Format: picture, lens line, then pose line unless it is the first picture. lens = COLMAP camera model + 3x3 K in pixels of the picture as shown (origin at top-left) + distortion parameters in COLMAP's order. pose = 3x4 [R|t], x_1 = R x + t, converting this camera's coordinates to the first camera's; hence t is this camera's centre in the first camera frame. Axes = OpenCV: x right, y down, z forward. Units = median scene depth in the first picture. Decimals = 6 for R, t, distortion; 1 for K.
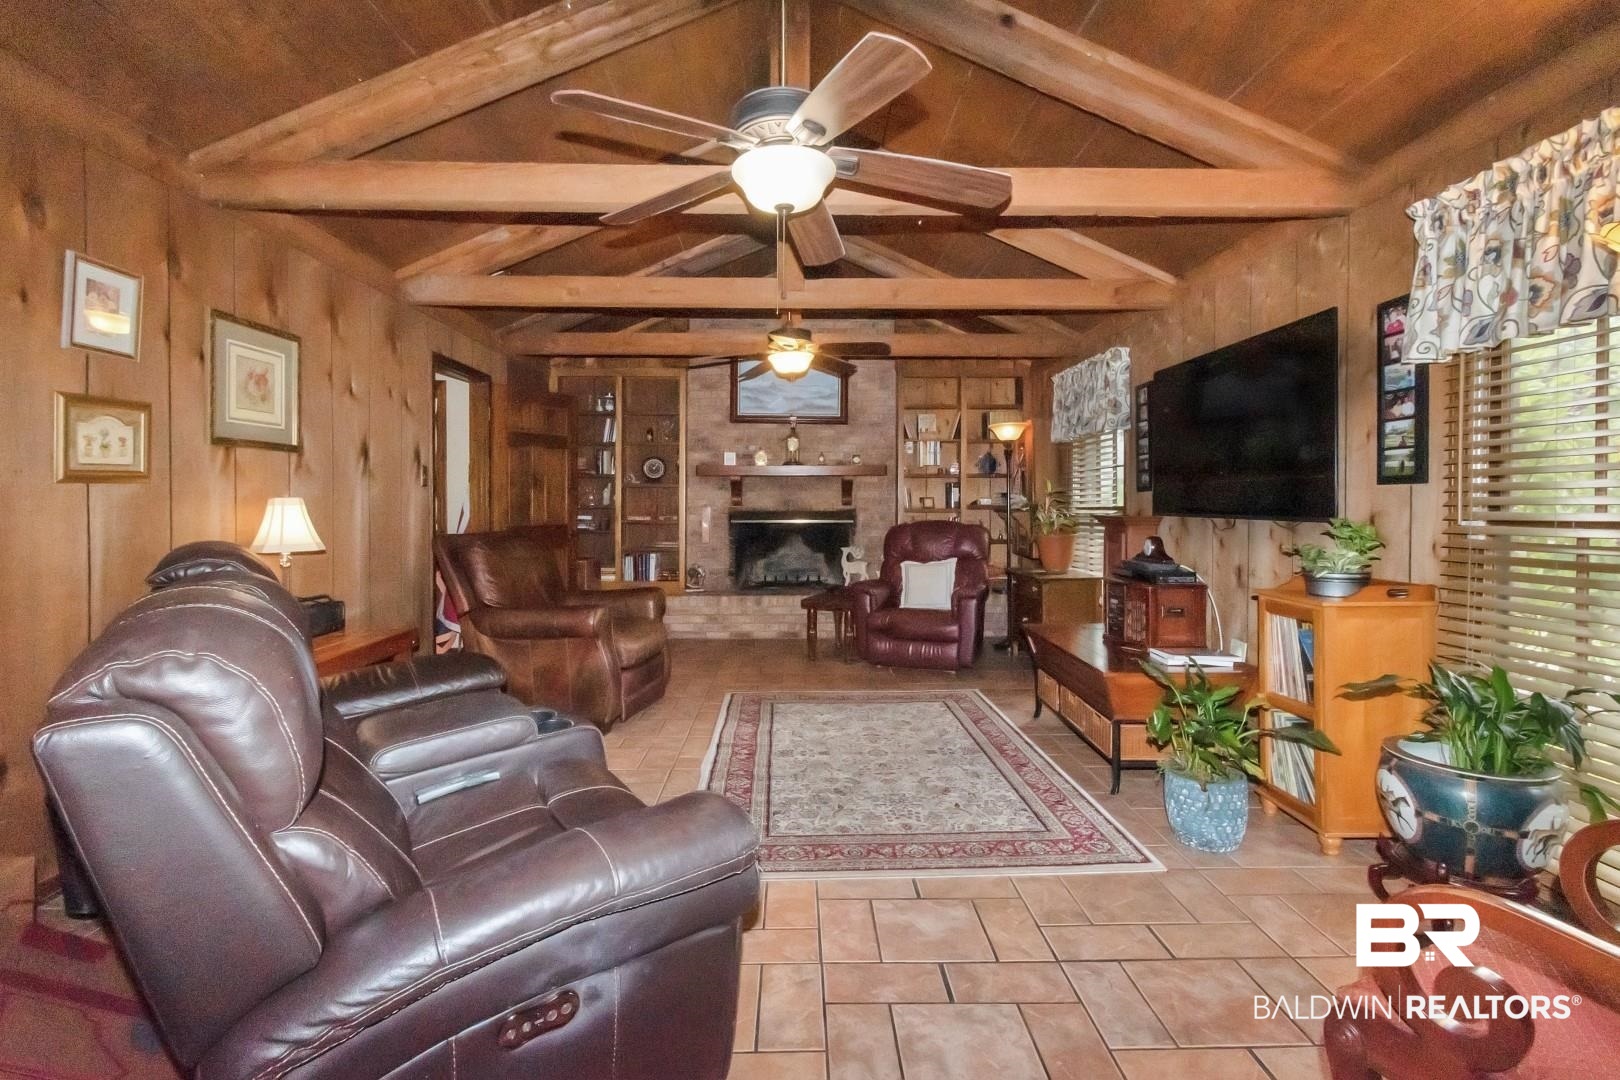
lens RADIAL K [[740.0, 0, 828.0], [0, 740.0, 505.5], [0, 0, 1]] dist [0.002322, -0.001097]
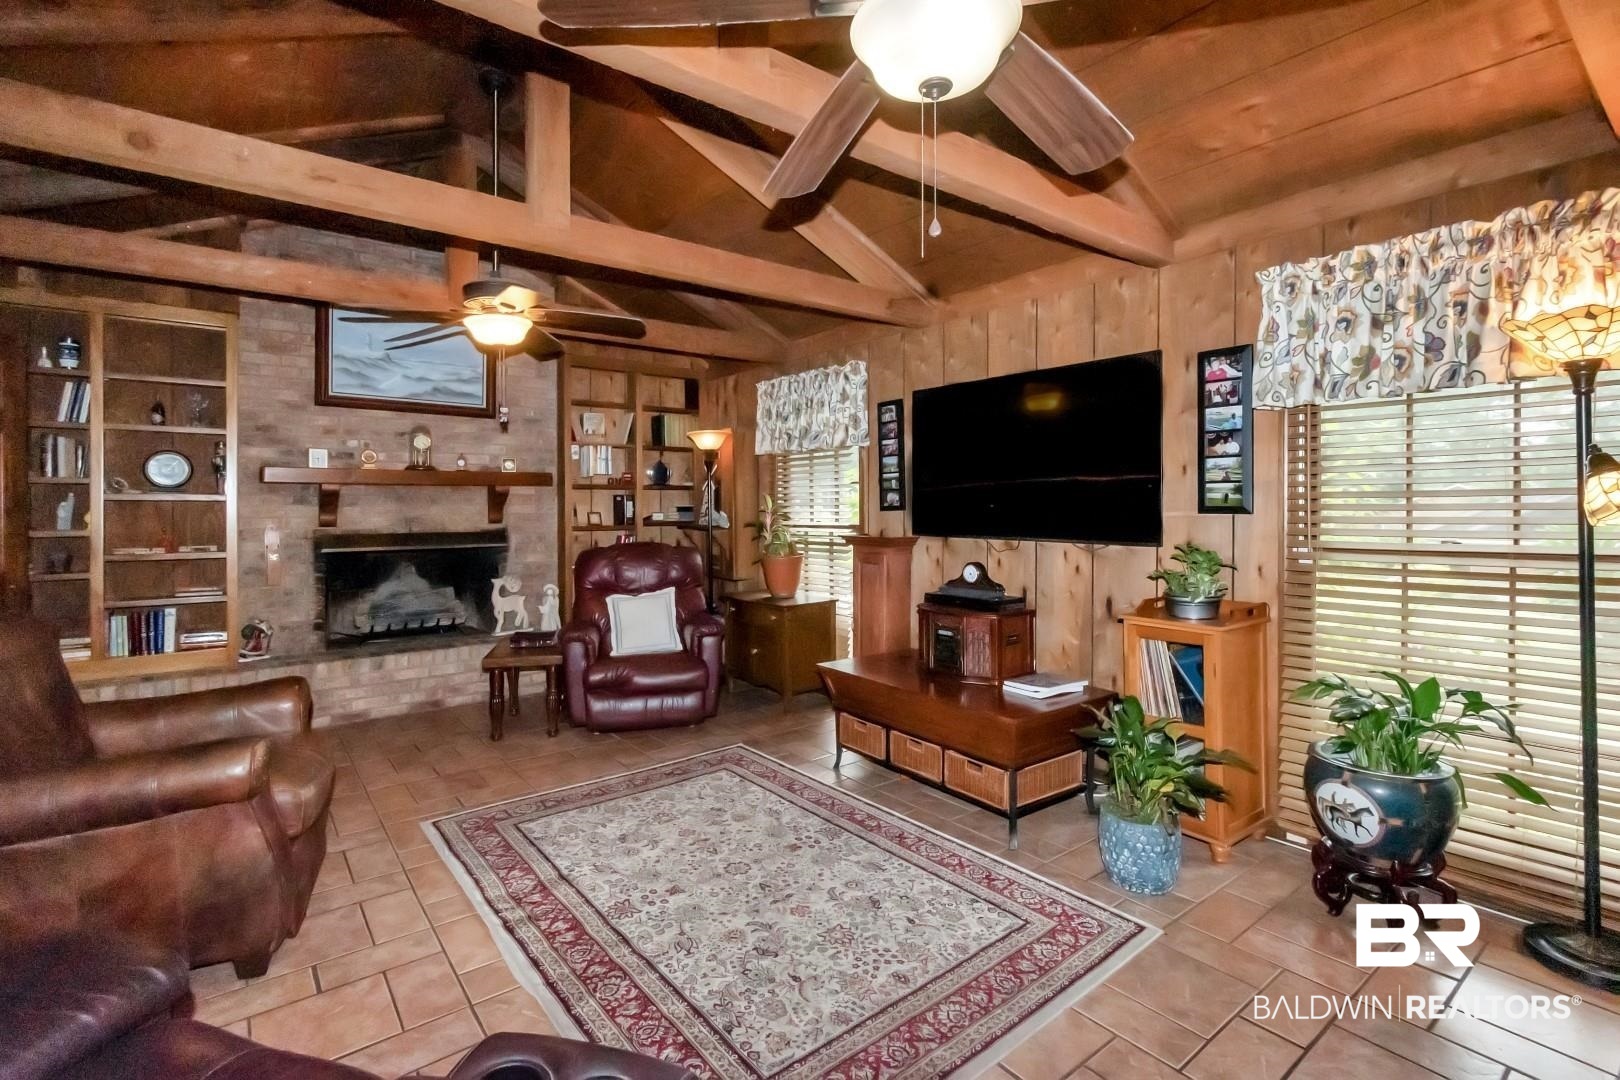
lens RADIAL K [[740.0, 0, 789.8], [0, 740.0, 508.1], [0, 0, 1]] dist [0.002322, -0.001097]
pose [[0.811171, -0.005411, 0.584783, -0.302585], [0.003727, 0.999985, 0.004083, -0.031748], [-0.584797, -0.001132, 0.811179, 0.332524]]
